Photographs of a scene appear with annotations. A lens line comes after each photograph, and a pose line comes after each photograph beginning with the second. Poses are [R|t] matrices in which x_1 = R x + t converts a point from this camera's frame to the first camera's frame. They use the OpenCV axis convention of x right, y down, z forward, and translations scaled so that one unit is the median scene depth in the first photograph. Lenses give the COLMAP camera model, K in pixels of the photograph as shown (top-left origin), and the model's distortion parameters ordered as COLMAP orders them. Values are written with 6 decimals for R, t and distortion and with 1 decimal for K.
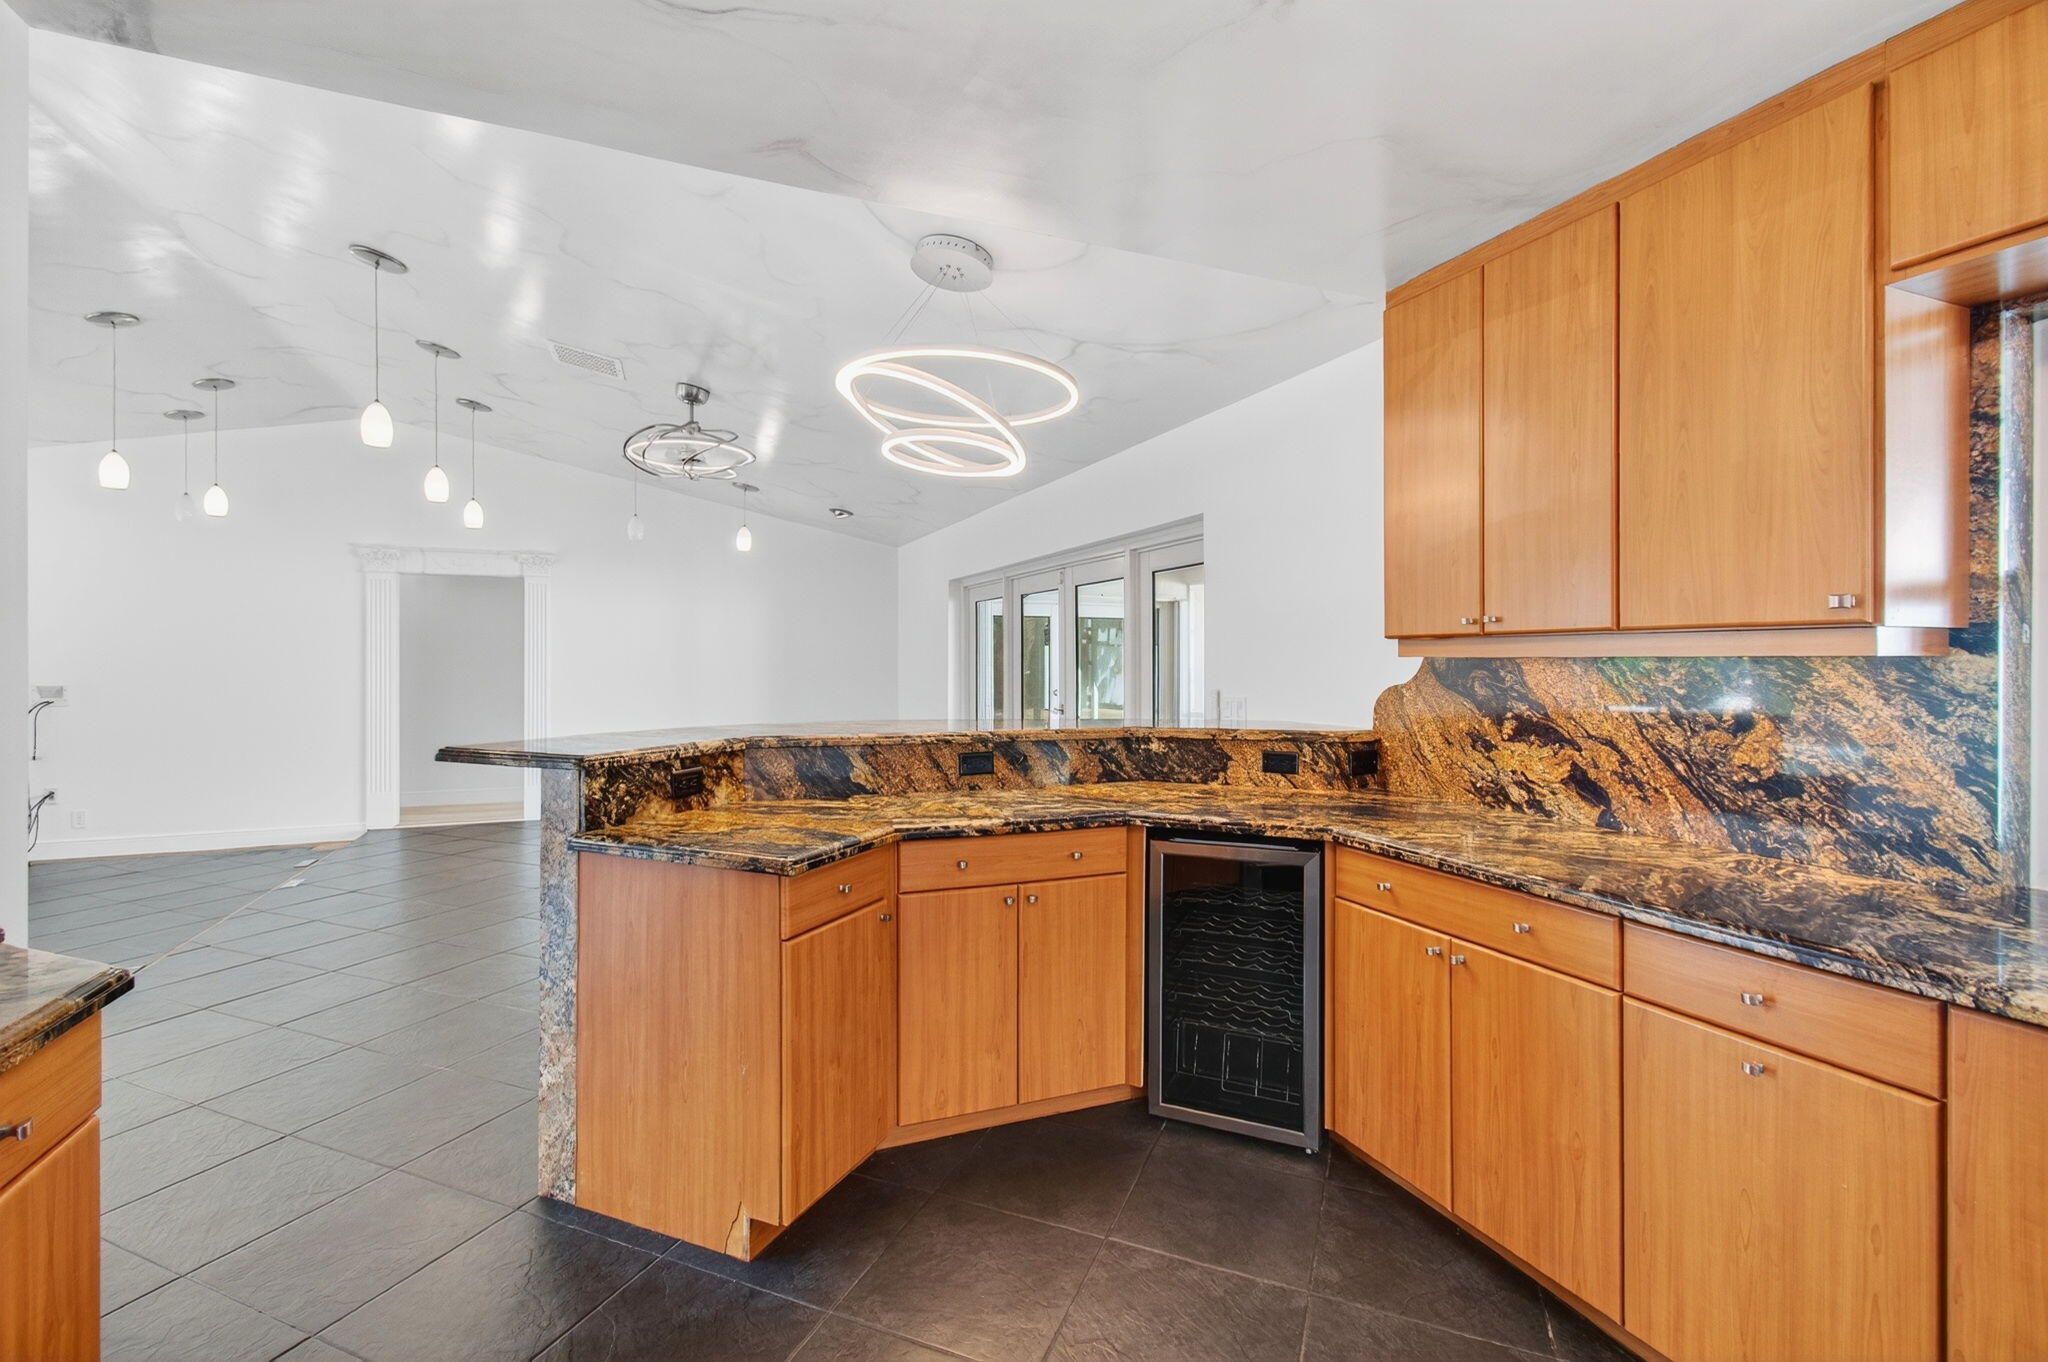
lens RADIAL K [[911.6, 0, 1018.9], [0, 911.6, 662.8], [0, 0, 1]] dist [-0.014645, 0.002924]
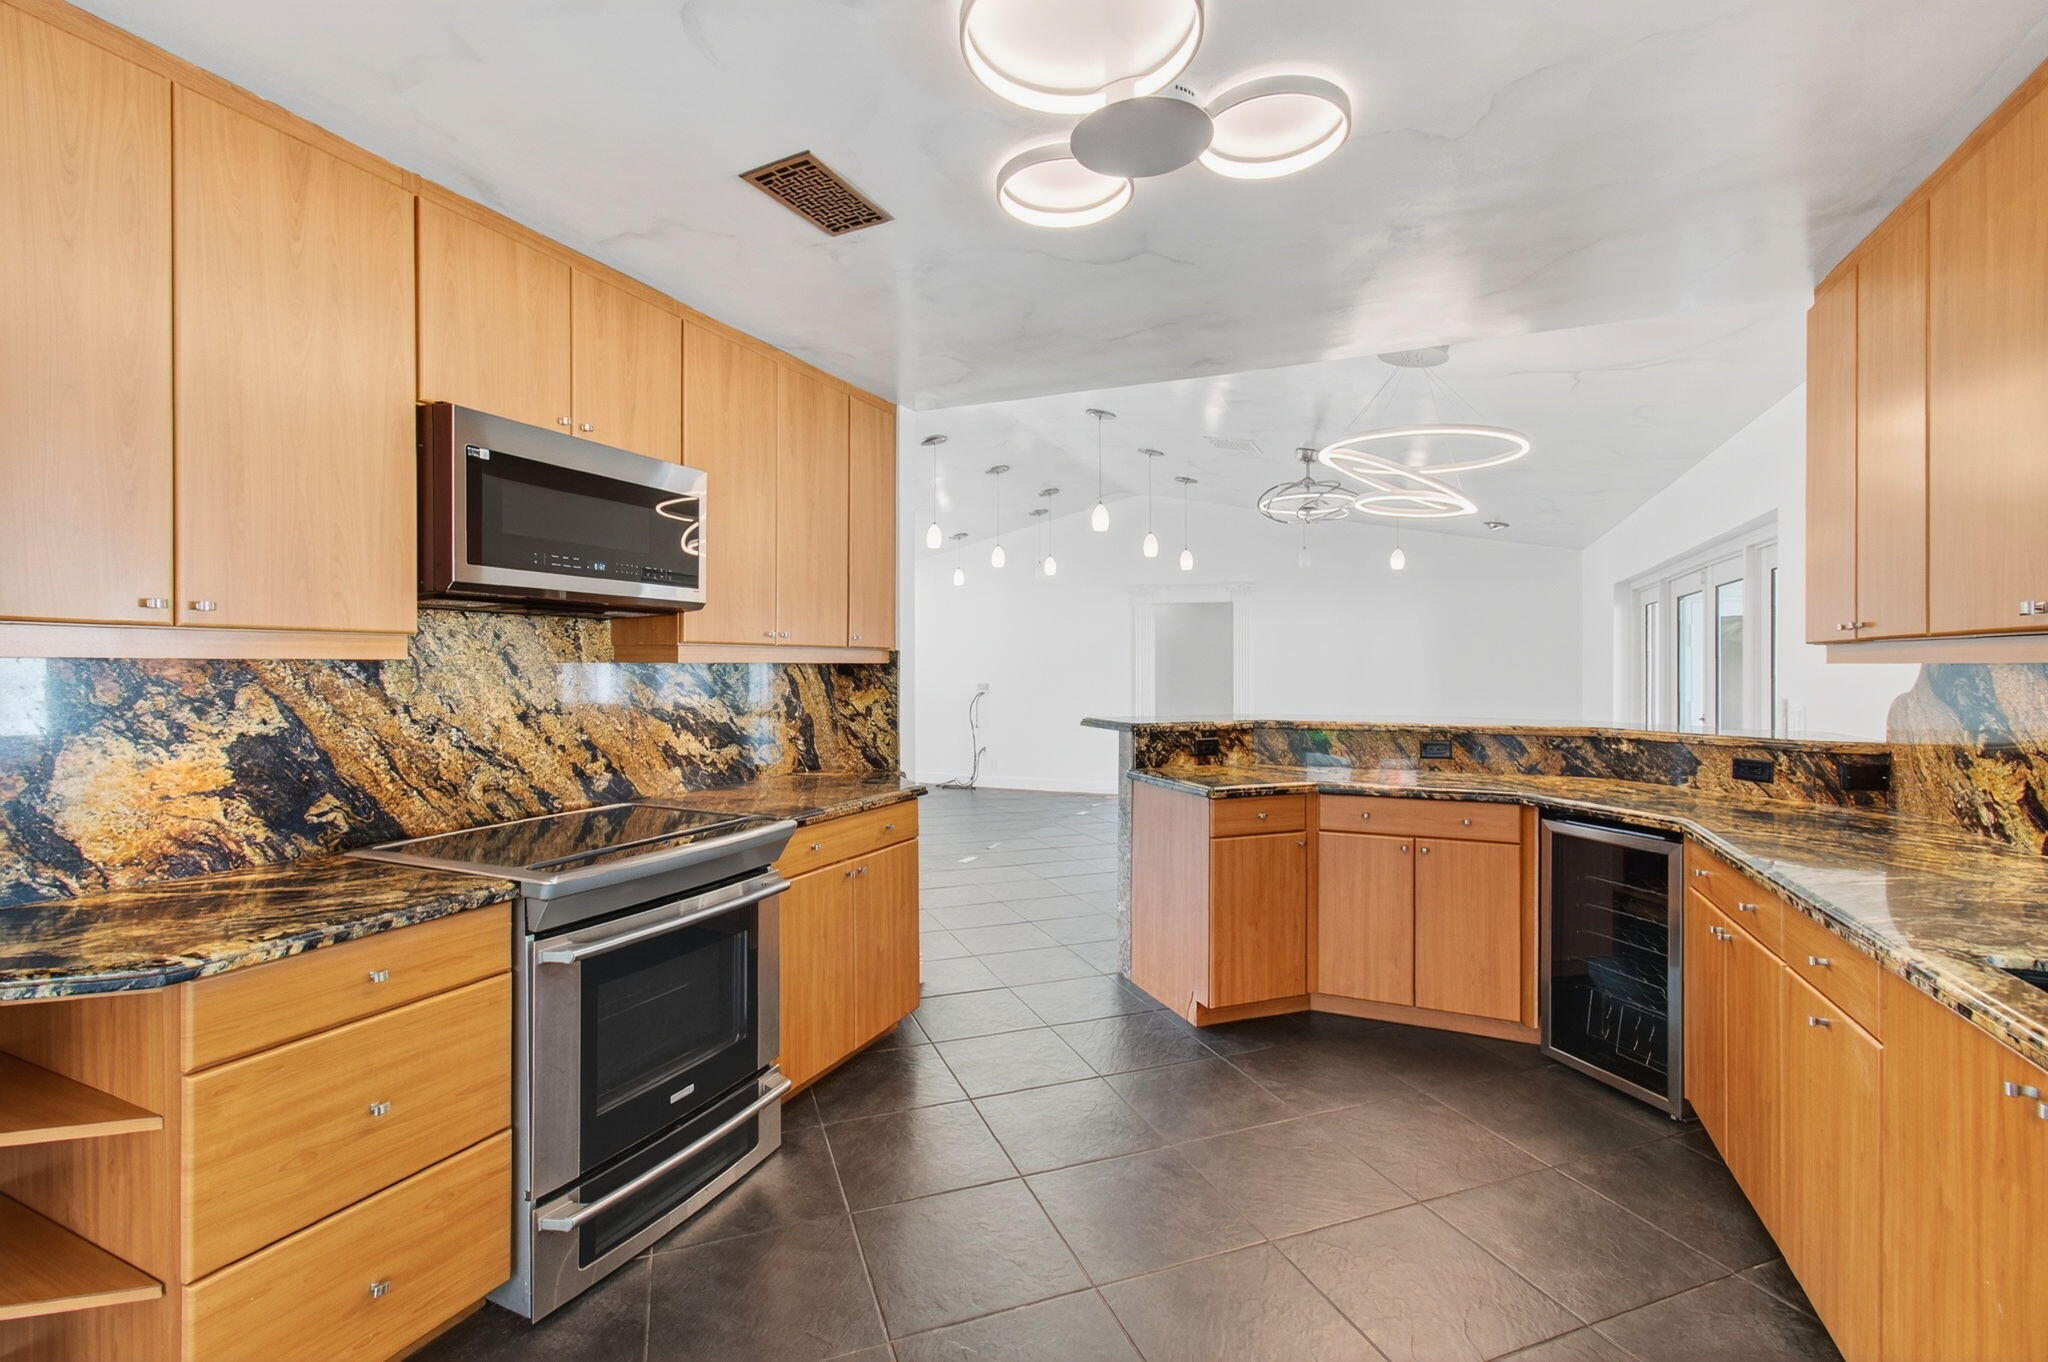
lens RADIAL K [[911.6, 0, 1023.5], [0, 911.6, 679.5], [0, 0, 1]] dist [-0.014645, 0.002924]
pose [[0.684868, 0.006827, -0.728635, 0.534665], [0.004316, 0.999901, 0.013425, -0.005676], [0.728655, -0.012339, 0.684770, -0.287322]]
